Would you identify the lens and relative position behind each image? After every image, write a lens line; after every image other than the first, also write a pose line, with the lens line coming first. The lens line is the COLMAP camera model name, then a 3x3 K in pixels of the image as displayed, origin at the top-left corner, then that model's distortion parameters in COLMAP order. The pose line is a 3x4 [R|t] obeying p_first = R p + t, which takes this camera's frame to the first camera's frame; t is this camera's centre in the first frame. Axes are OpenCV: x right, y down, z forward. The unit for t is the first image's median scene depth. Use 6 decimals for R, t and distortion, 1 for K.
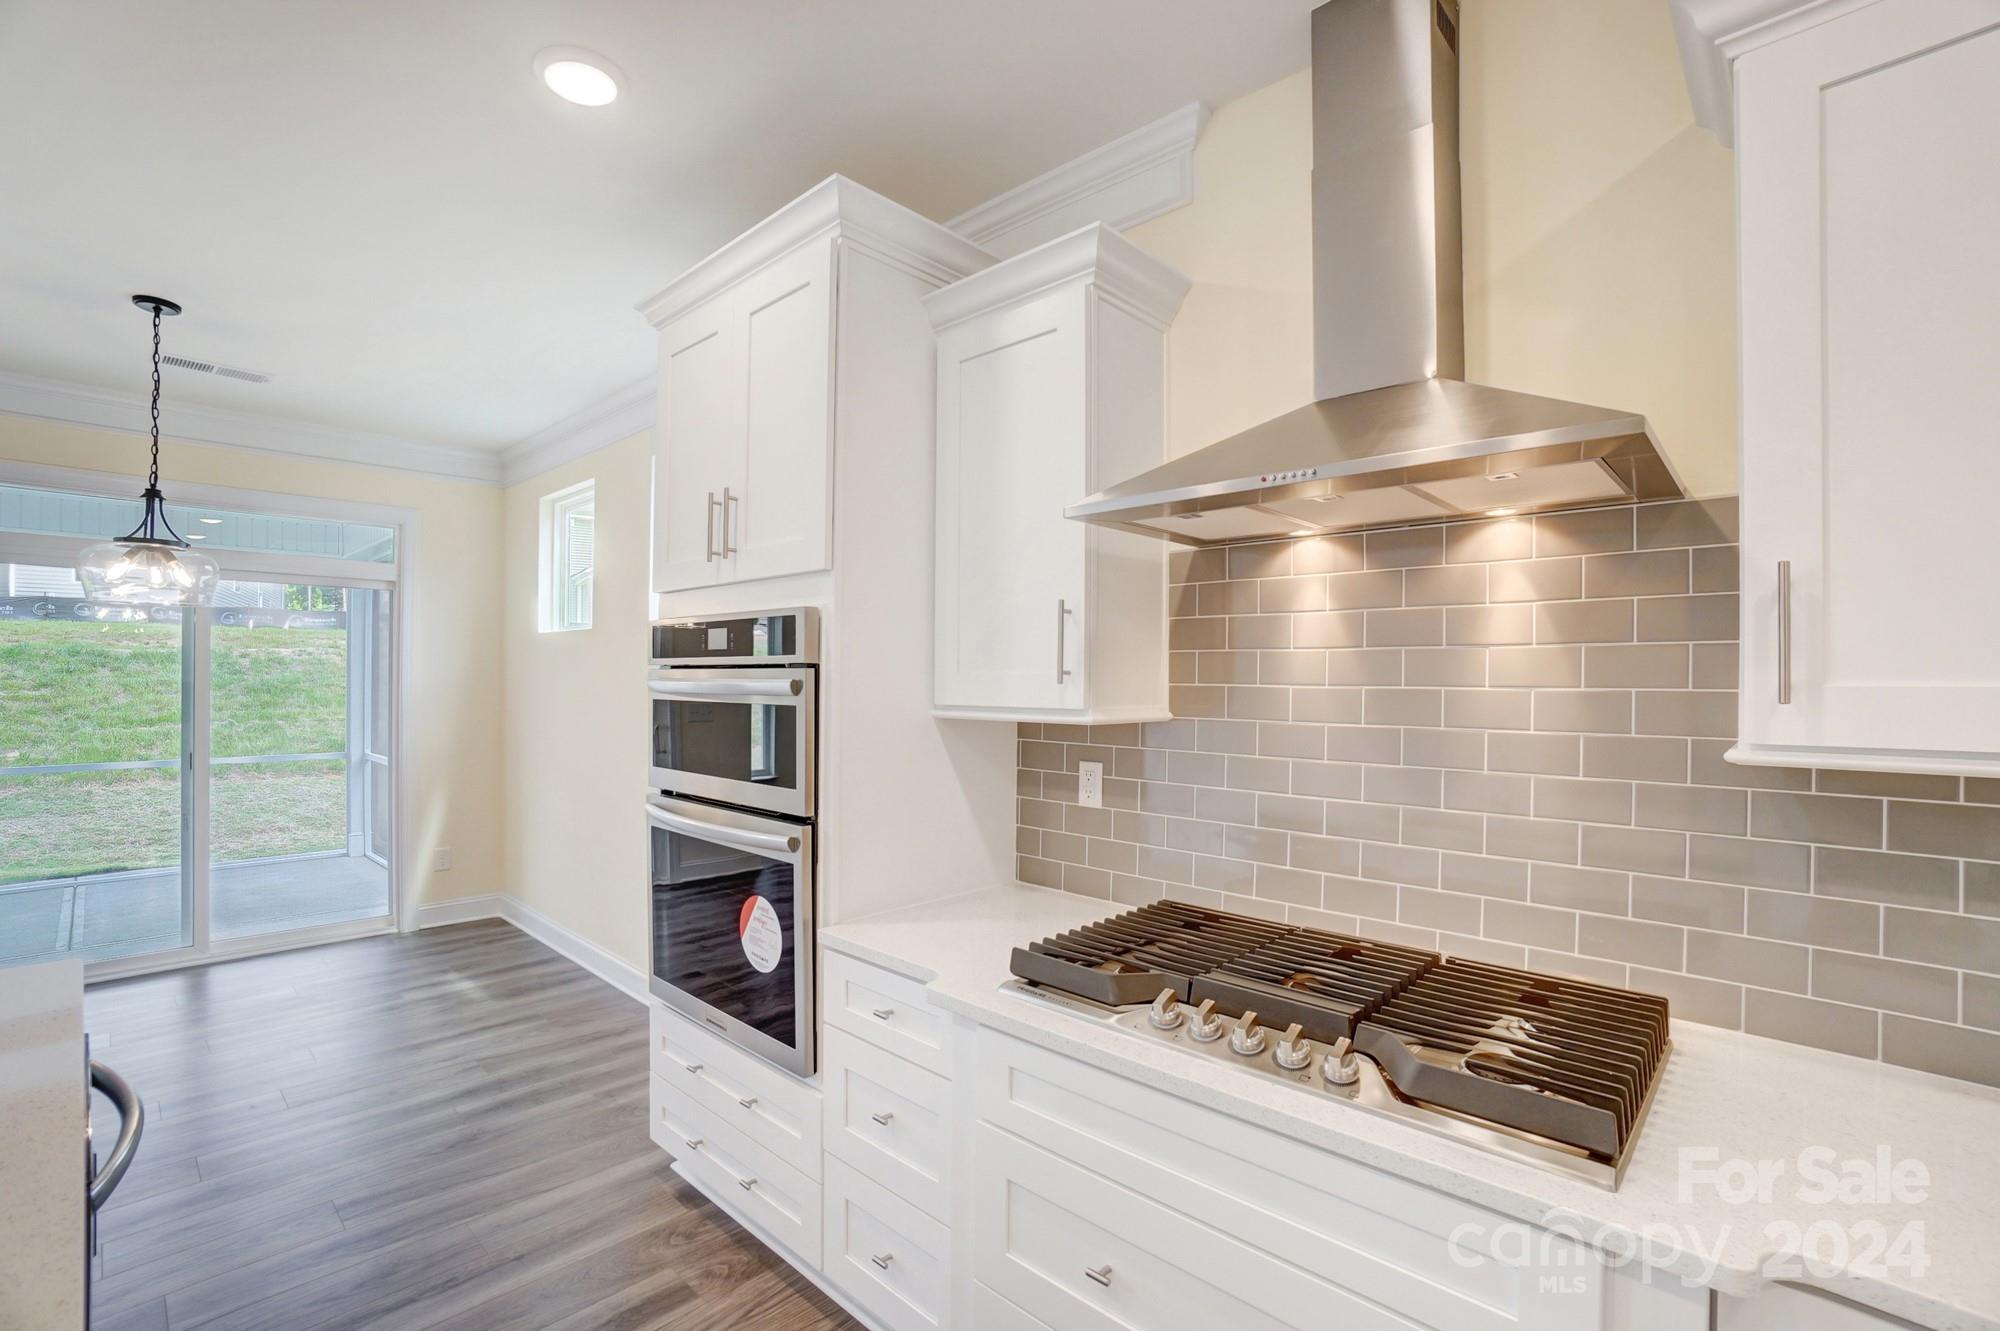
lens RADIAL K [[890.3, 0, 995.1], [0, 890.3, 679.9], [0, 0, 1]] dist [-0.039849, 0.000235]
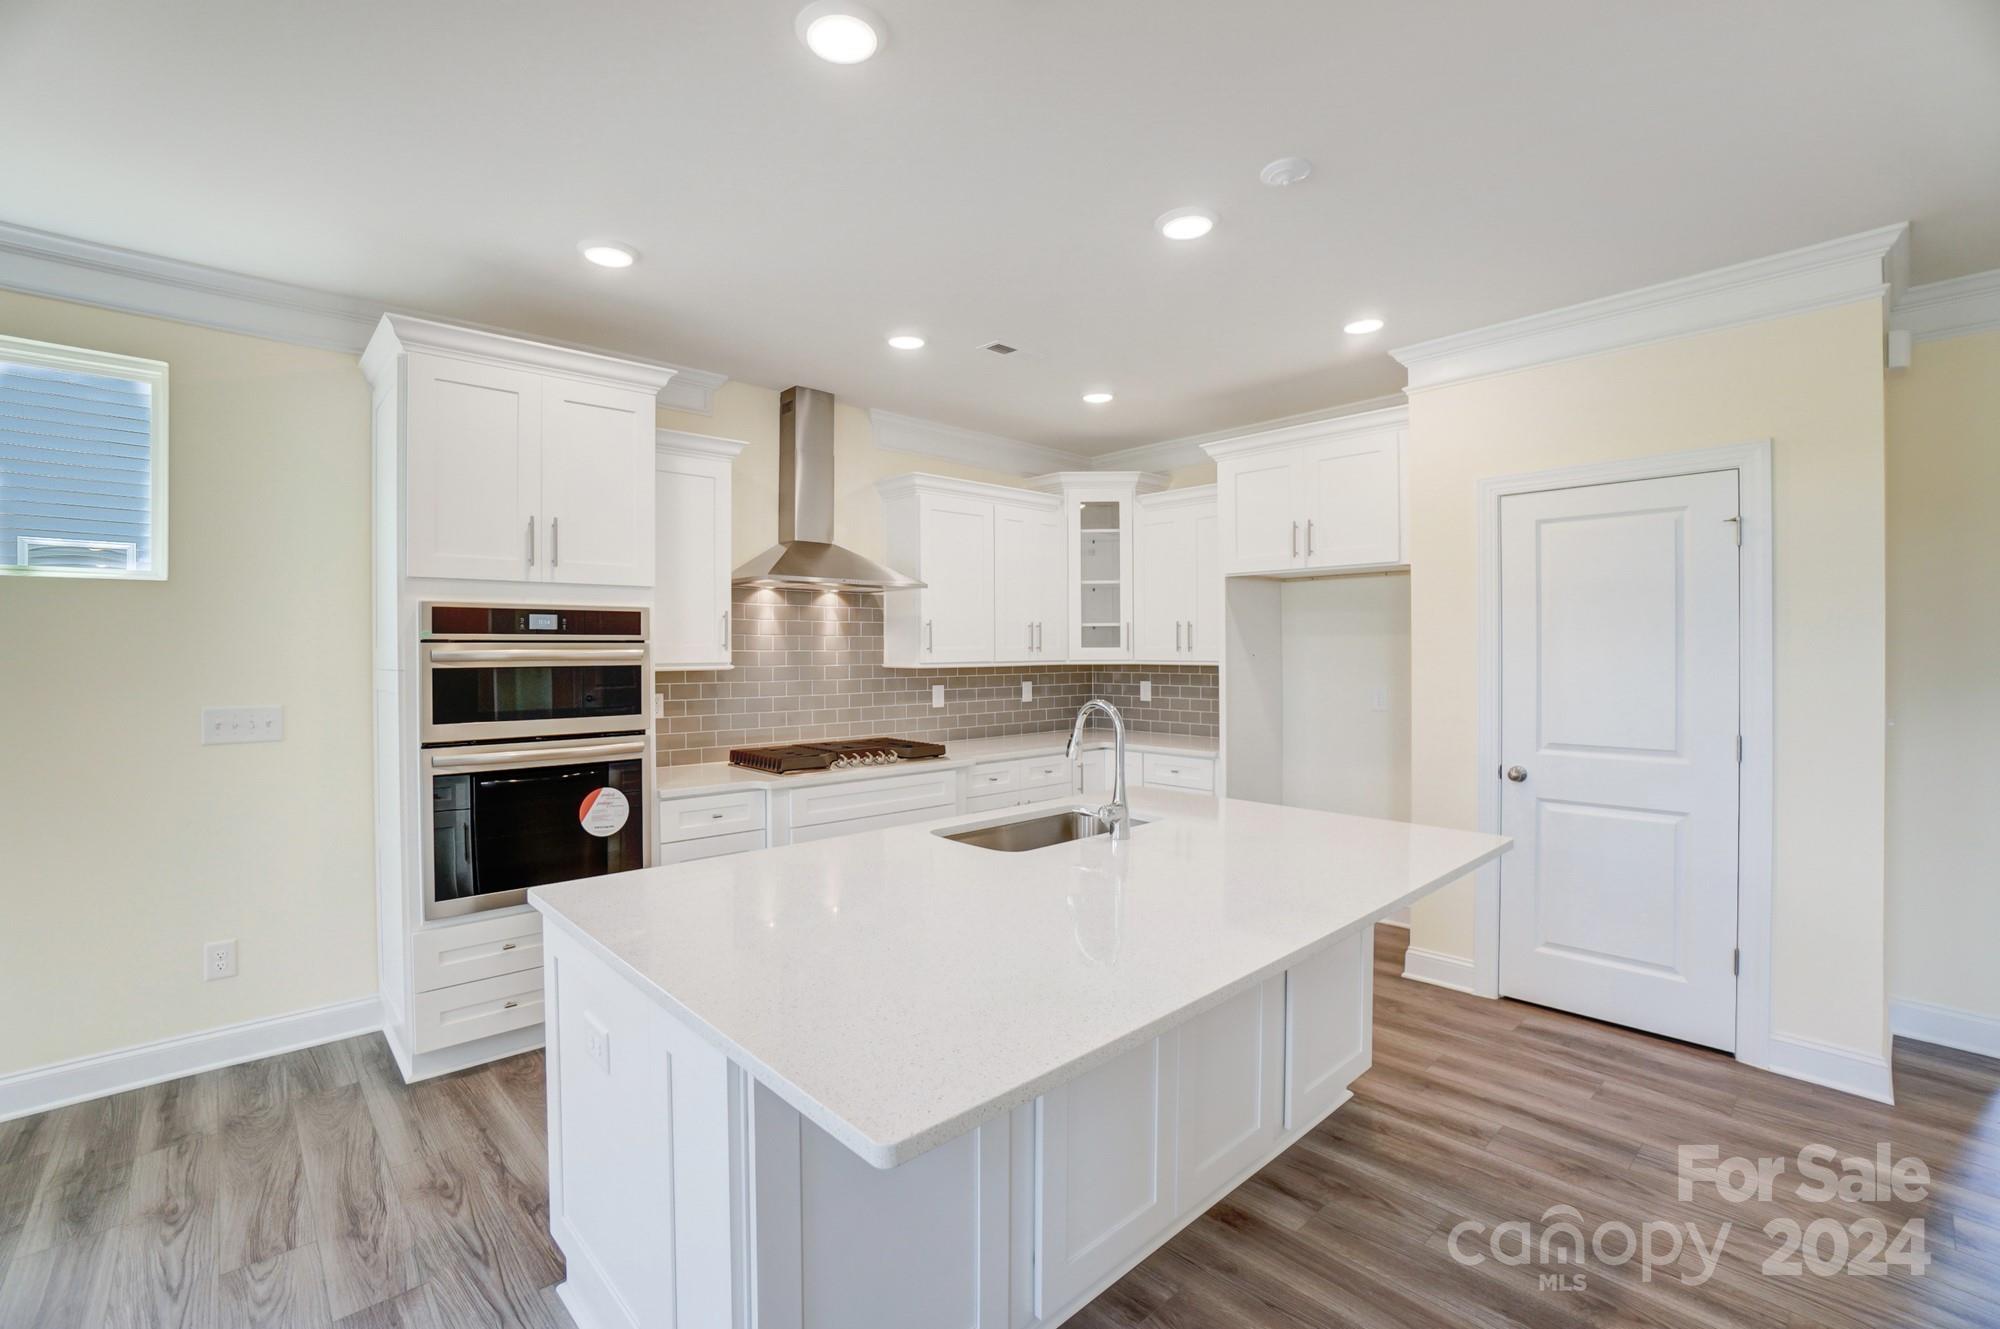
lens RADIAL K [[877.5, 0, 986.2], [0, 877.5, 653.7], [0, 0, 1]] dist [-0.063246, 0.021747]
pose [[0.075780, -0.014285, 0.997022, -1.733562], [0.002585, 0.999897, 0.014129, -0.014062], [-0.997121, 0.001506, 0.075809, 0.204204]]
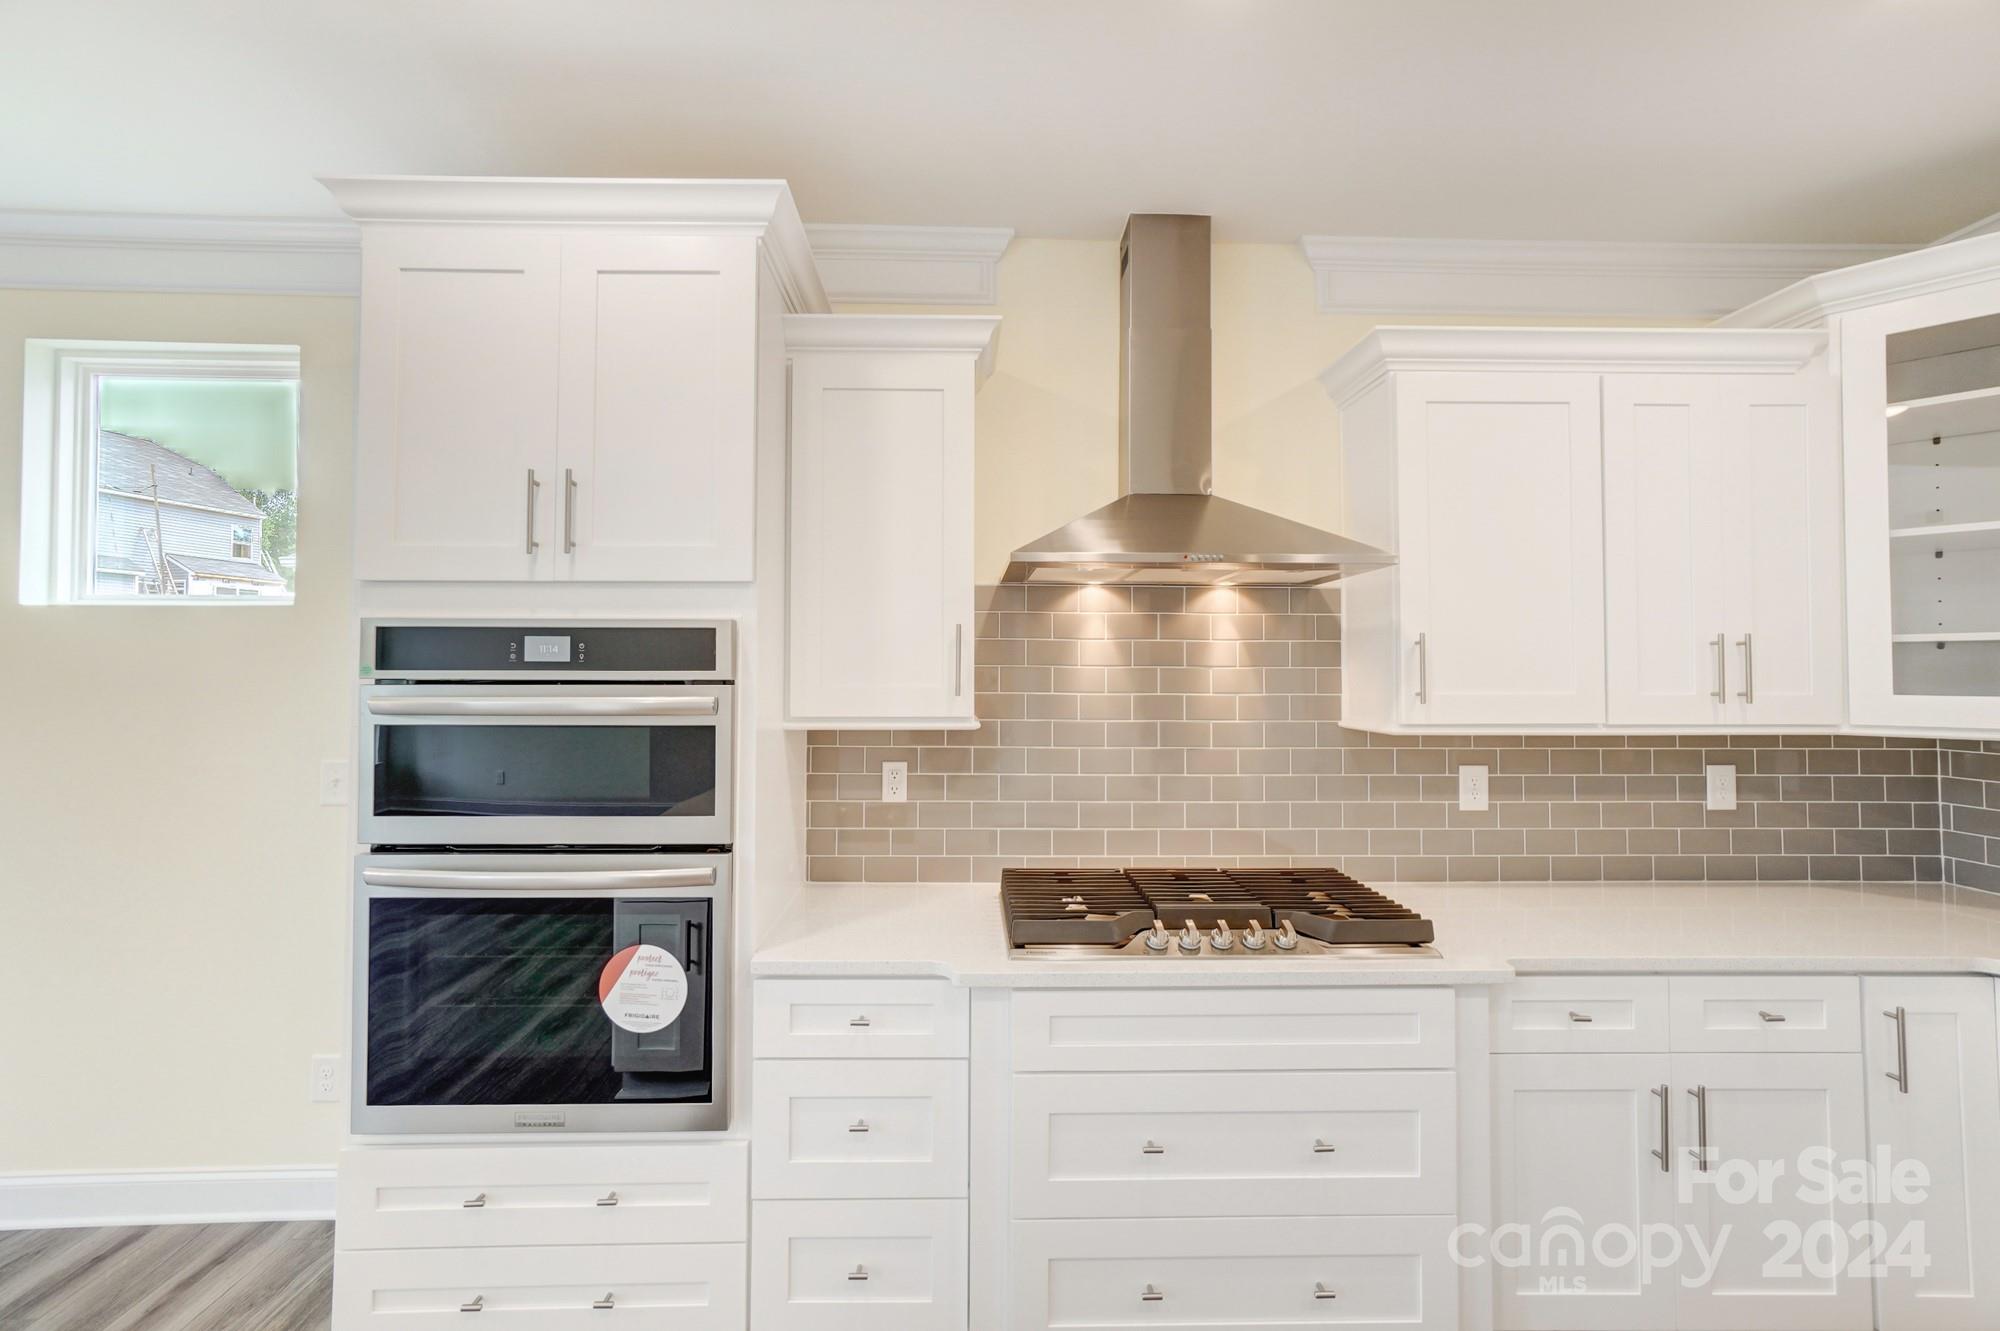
lens RADIAL K [[857.6, 0, 985.3], [0, 857.6, 653.8], [0, 0, 1]] dist [-0.003119, 0.005843]
pose [[0.709852, 0.009914, 0.704281, -0.622434], [0.002492, 0.999859, -0.016587, -0.028938], [-0.704347, 0.013530, 0.709727, 0.154300]]
